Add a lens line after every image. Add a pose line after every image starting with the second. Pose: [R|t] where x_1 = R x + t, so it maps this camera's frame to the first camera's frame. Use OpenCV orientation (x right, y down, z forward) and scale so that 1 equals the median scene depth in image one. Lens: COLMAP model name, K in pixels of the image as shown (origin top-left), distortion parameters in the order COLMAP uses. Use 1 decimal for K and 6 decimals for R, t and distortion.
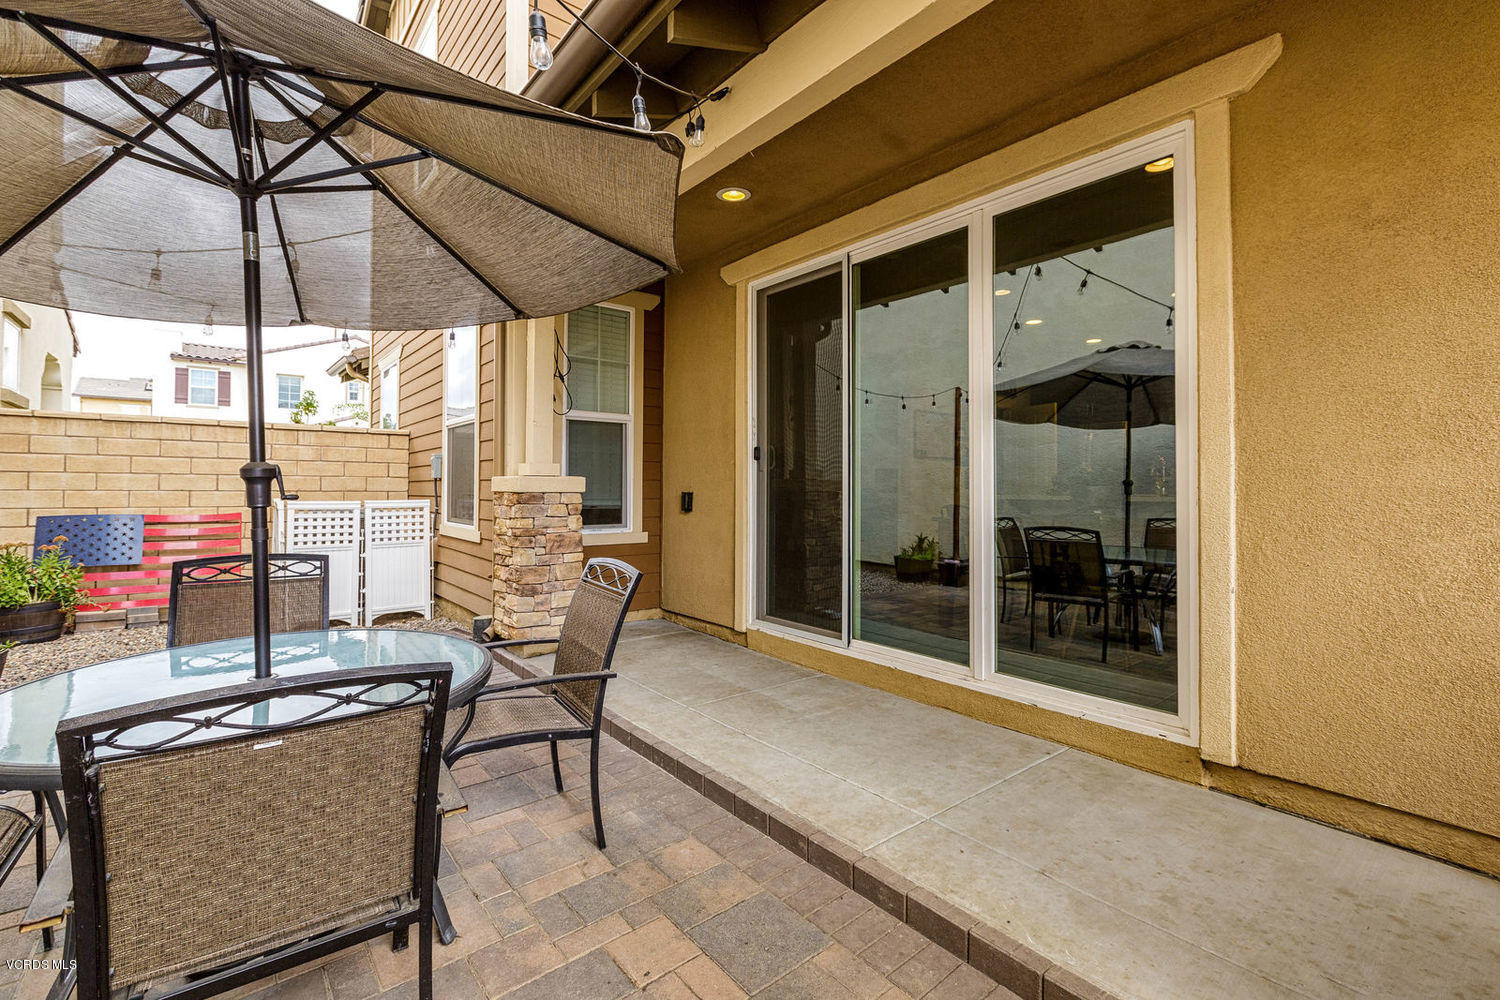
lens RADIAL K [[688.1, 0, 757.1], [0, 688.1, 485.1], [0, 0, 1]] dist [0.005648, 0.000380]
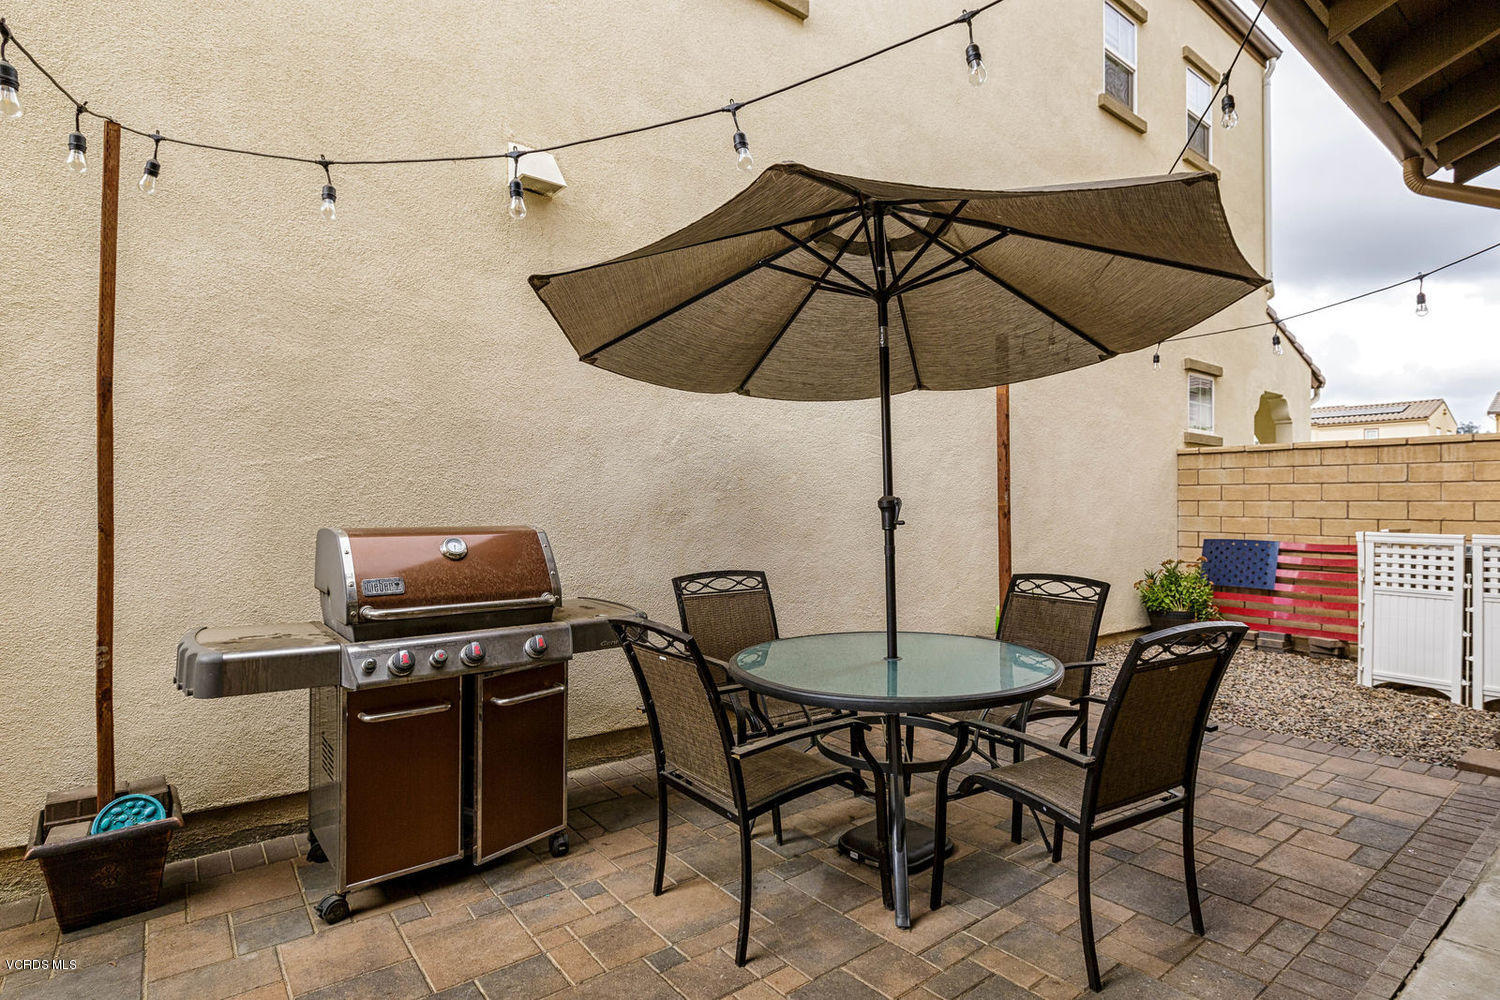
lens RADIAL K [[780.2, 0, 758.2], [0, 780.2, 503.5], [0, 0, 1]] dist [0.000194, -0.002267]
pose [[-0.012674, -0.008700, -0.999882, 0.277779], [-0.002290, 0.999960, -0.008671, -0.001444], [0.999917, 0.002180, -0.012693, 0.271081]]
